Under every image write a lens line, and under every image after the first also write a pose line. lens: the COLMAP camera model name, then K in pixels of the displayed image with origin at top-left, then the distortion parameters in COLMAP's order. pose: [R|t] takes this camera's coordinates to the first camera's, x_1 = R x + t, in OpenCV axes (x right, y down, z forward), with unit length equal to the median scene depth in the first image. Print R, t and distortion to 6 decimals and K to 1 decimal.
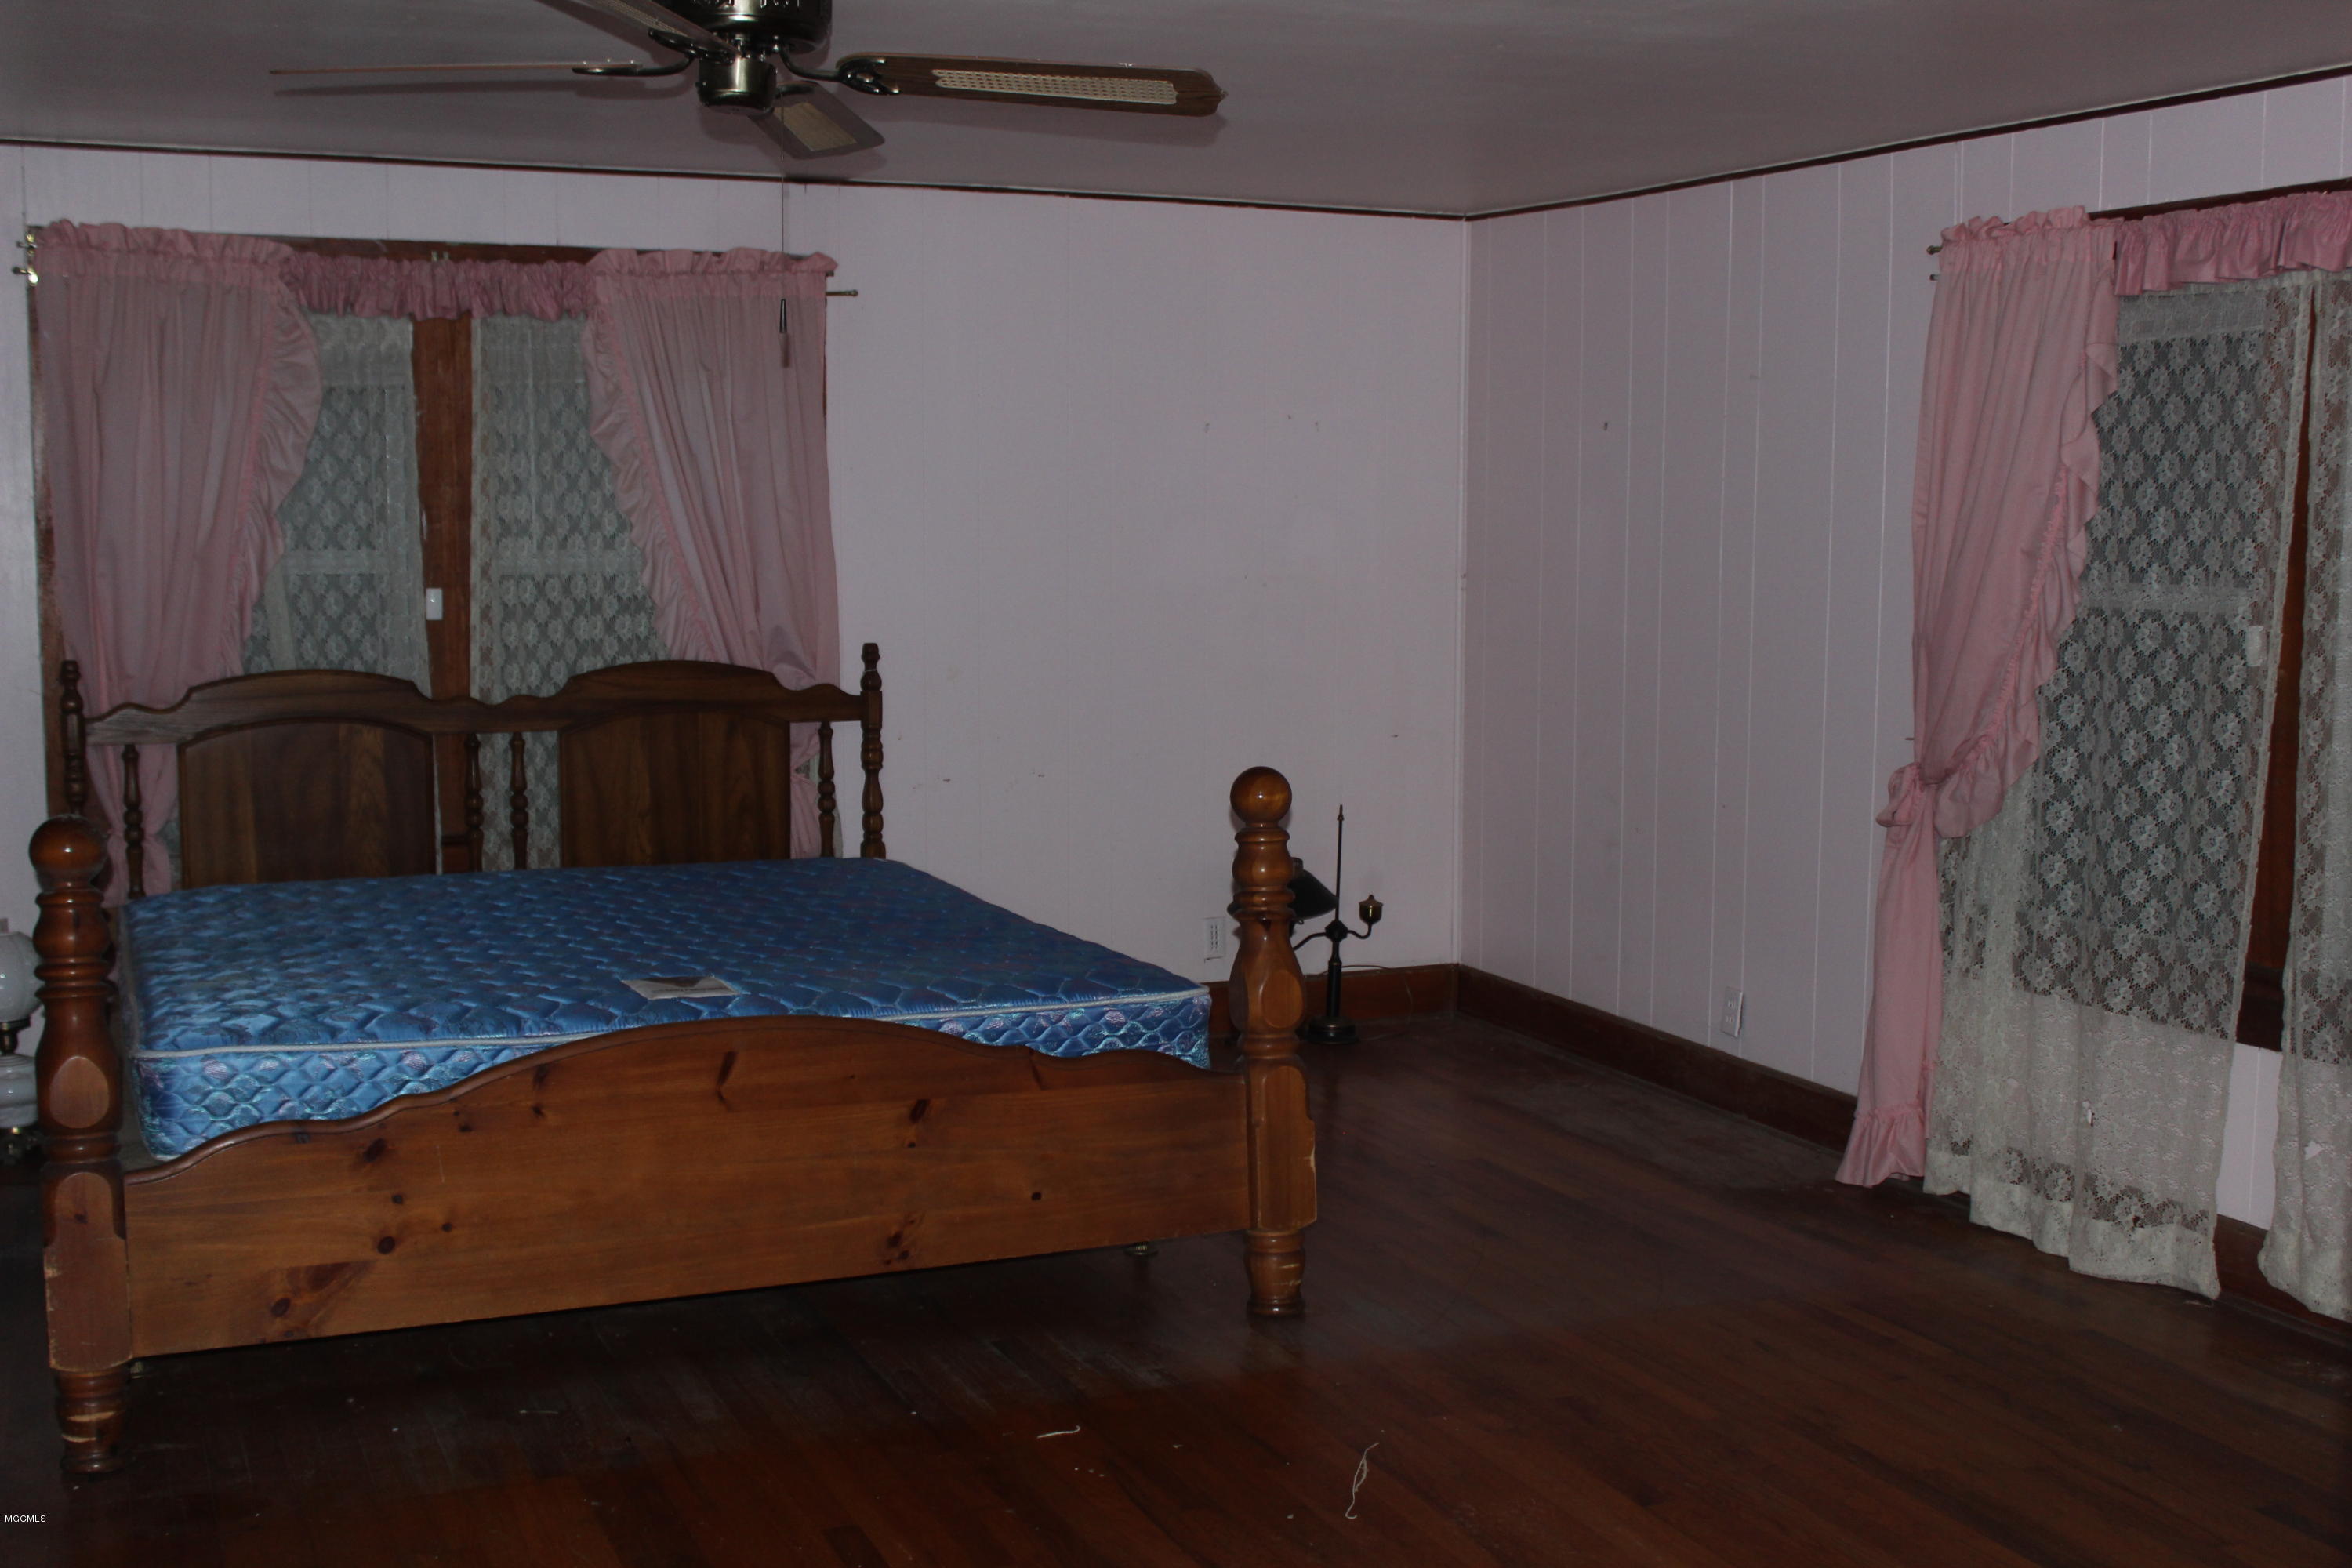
lens RADIAL K [[2494.3, 0, 1165.5], [0, 2494.3, 792.8], [0, 0, 1]] dist [-0.129602, 0.133815]
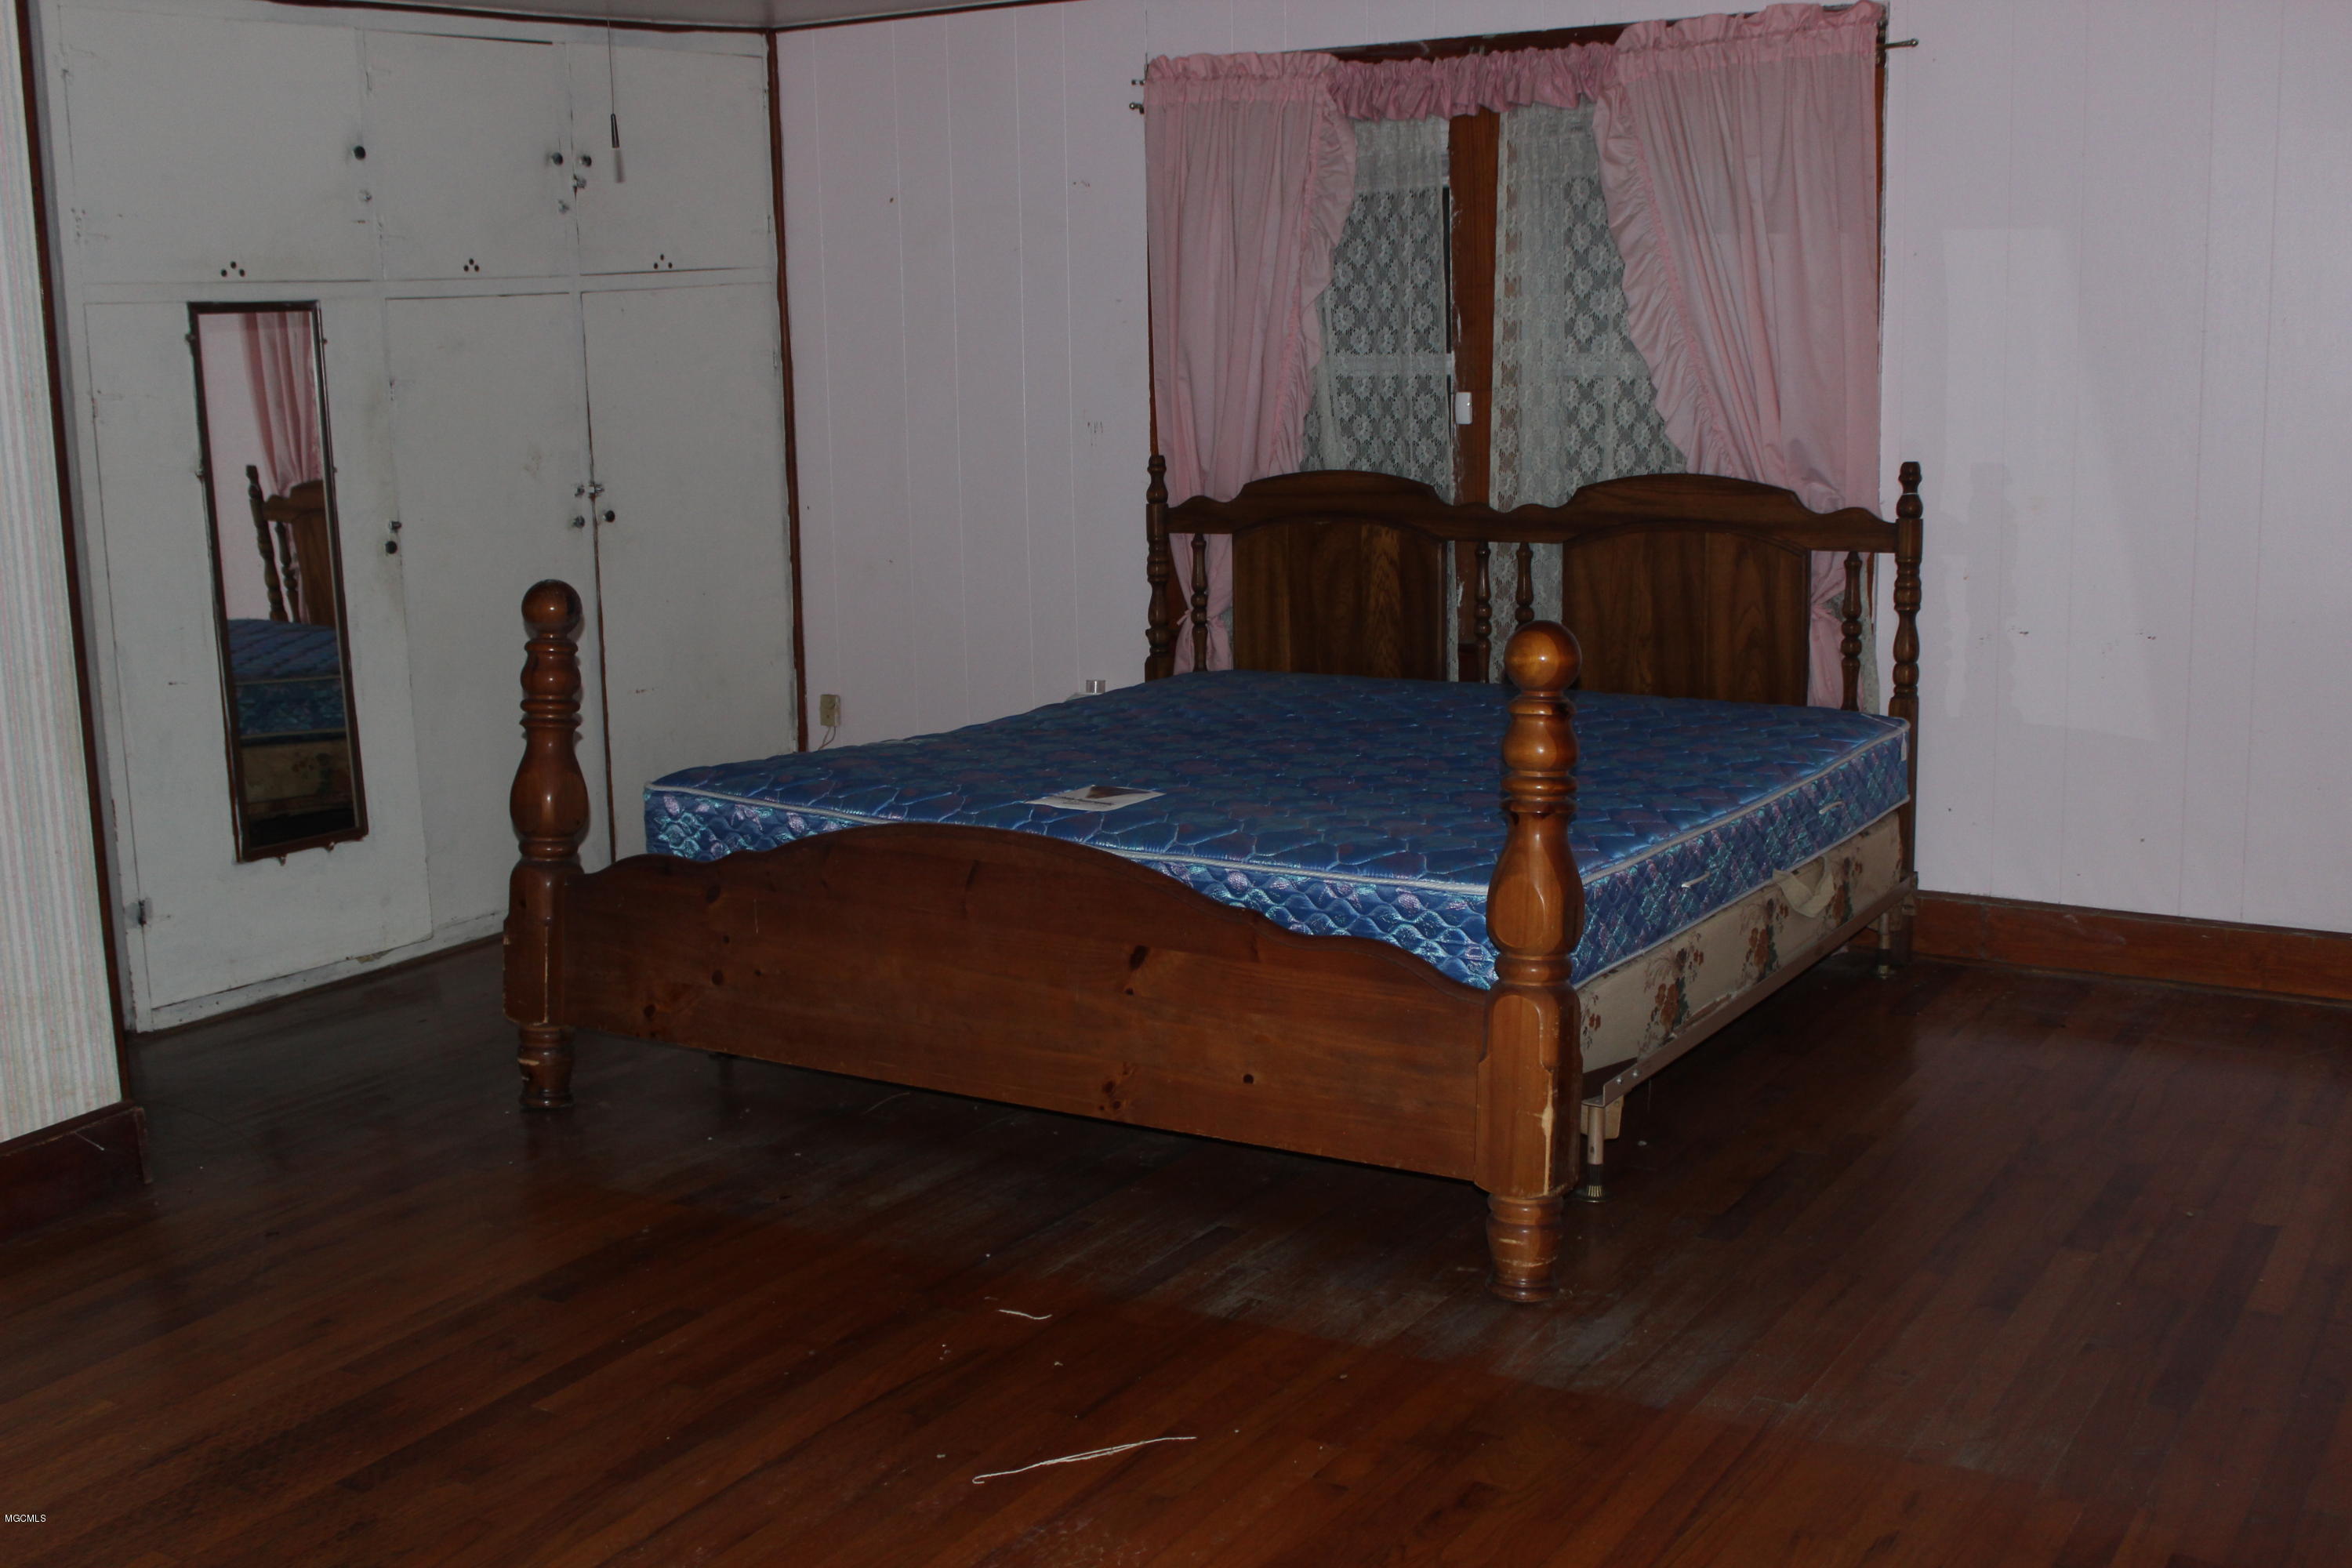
lens RADIAL K [[2494.3, 0, 1165.5], [0, 2494.3, 792.8], [0, 0, 1]] dist [-0.129602, 0.133815]
pose [[0.568153, 0.129469, -0.812675, 0.469583], [-0.065874, 0.991533, 0.111910, -0.027625], [0.820282, -0.010048, 0.571871, 0.337999]]
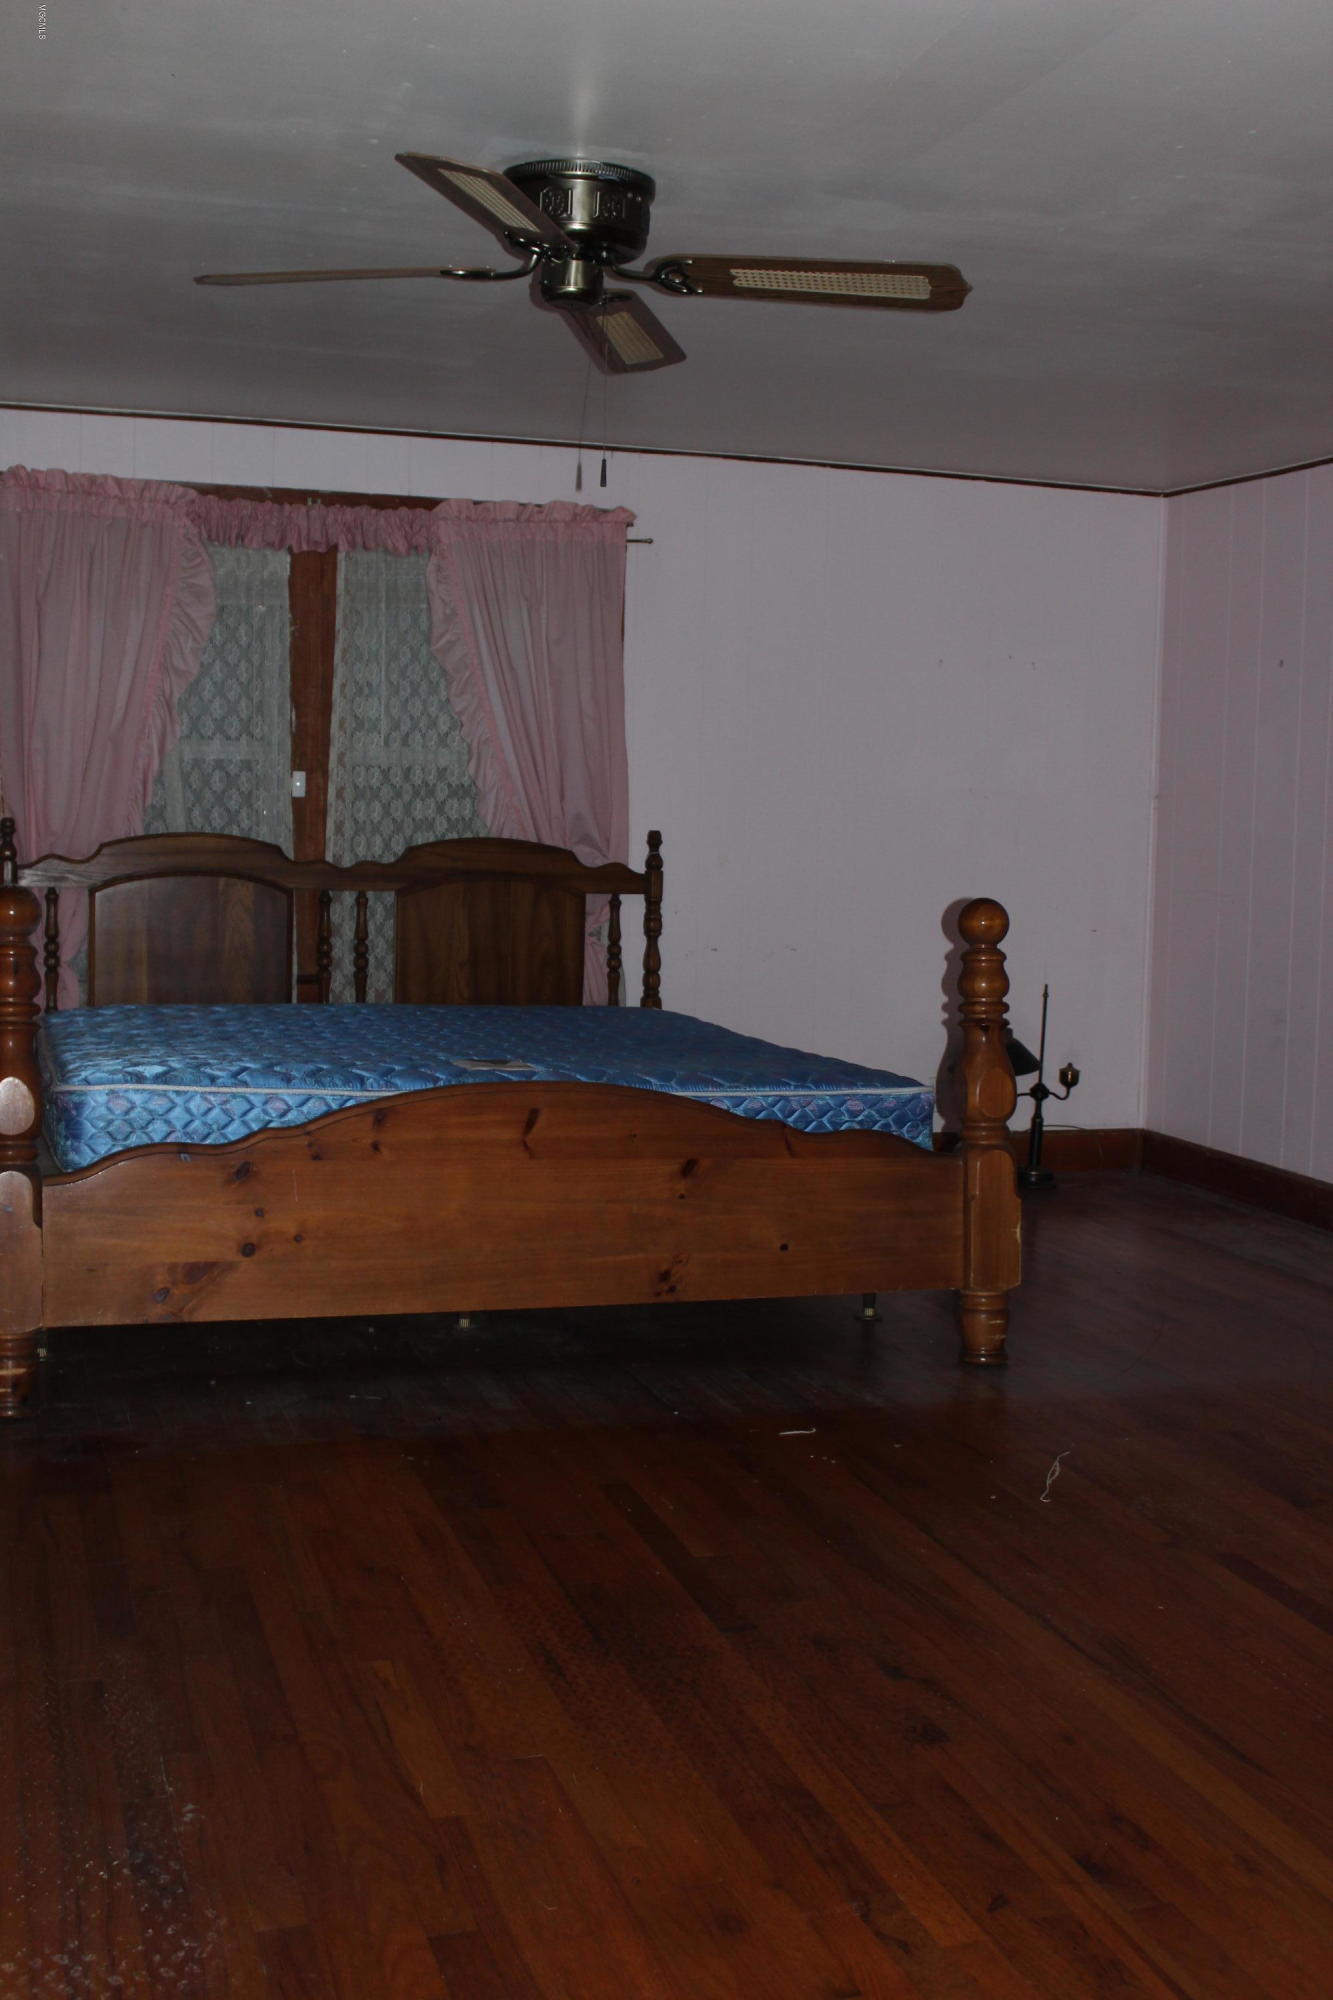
lens RADIAL K [[2121.0, 0, 654.0], [0, 2121.0, 964.8], [0, 0, 1]] dist [-0.129602, 0.133815]
pose [[0.993419, 0.027510, -0.111180, -0.003654], [-0.032564, 0.998505, -0.043904, 0.053613], [0.109806, 0.047236, 0.992830, -0.013099]]
